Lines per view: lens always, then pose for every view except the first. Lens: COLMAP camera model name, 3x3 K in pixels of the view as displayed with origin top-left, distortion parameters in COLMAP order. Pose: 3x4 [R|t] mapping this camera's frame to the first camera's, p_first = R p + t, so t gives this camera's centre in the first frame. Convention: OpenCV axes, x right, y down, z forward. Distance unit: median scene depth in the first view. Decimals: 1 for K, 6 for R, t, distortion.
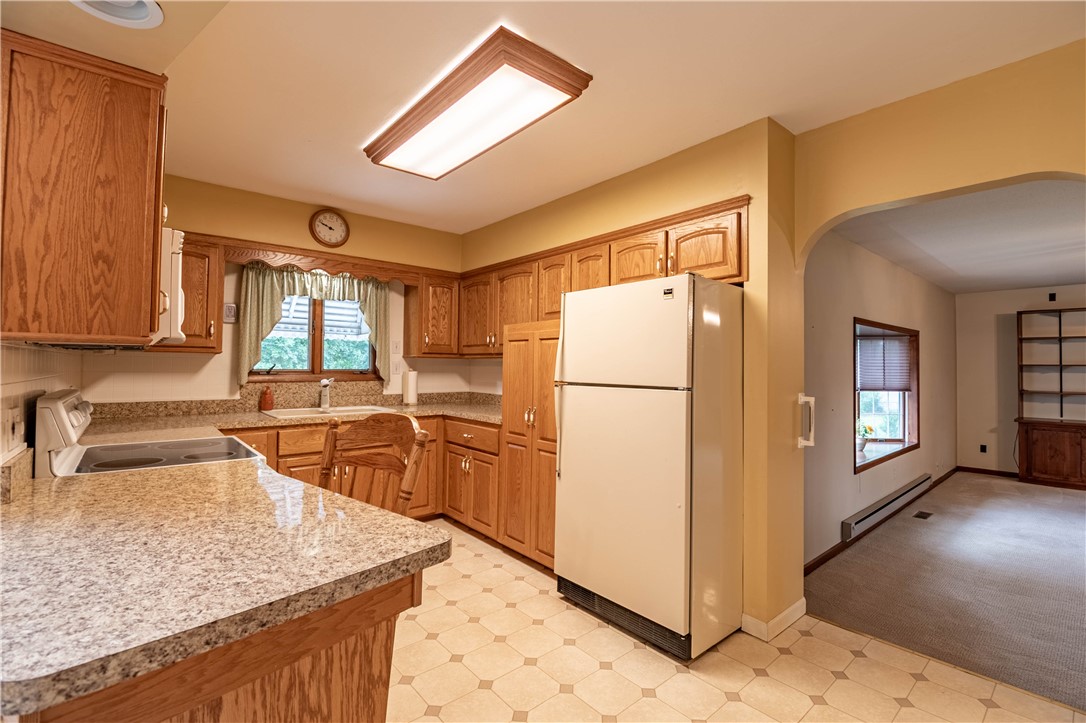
lens RADIAL K [[484.4, 0, 564.4], [0, 484.4, 358.7], [0, 0, 1]] dist [-0.012200, -0.001269]
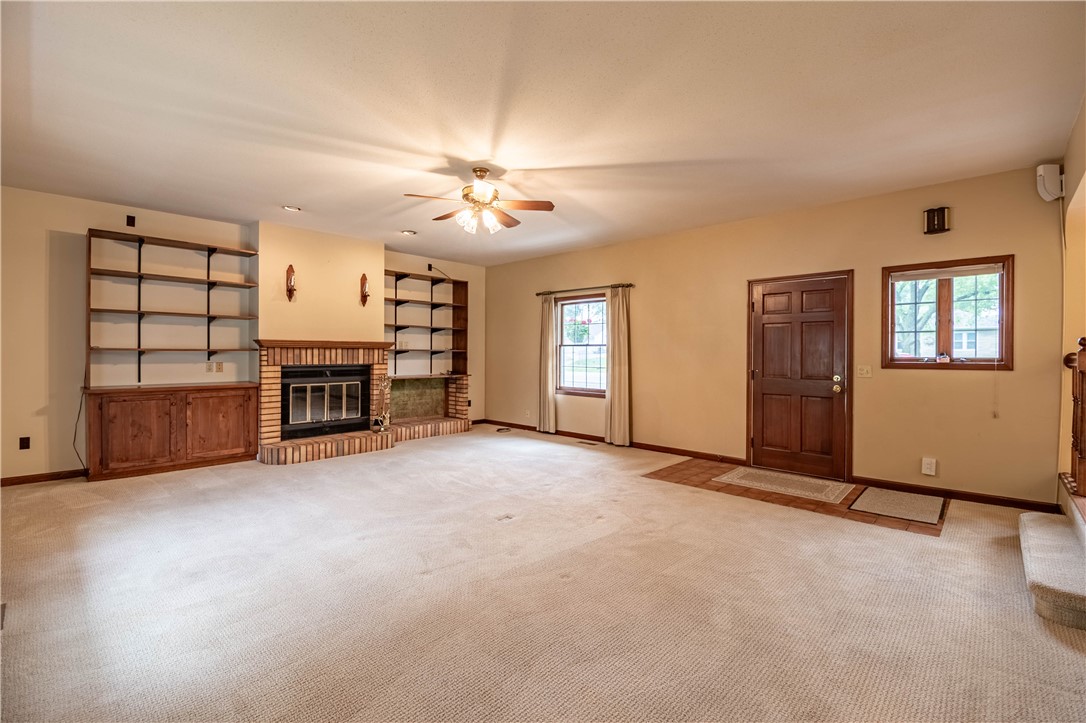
lens RADIAL K [[484.4, 0, 540.4], [0, 484.4, 359.4], [0, 0, 1]] dist [-0.012200, -0.001269]
pose [[-0.082599, -0.016830, 0.996441, 0.233213], [-0.025833, 0.999558, 0.014741, 0.059115], [-0.996248, -0.024523, -0.082998, 0.431472]]
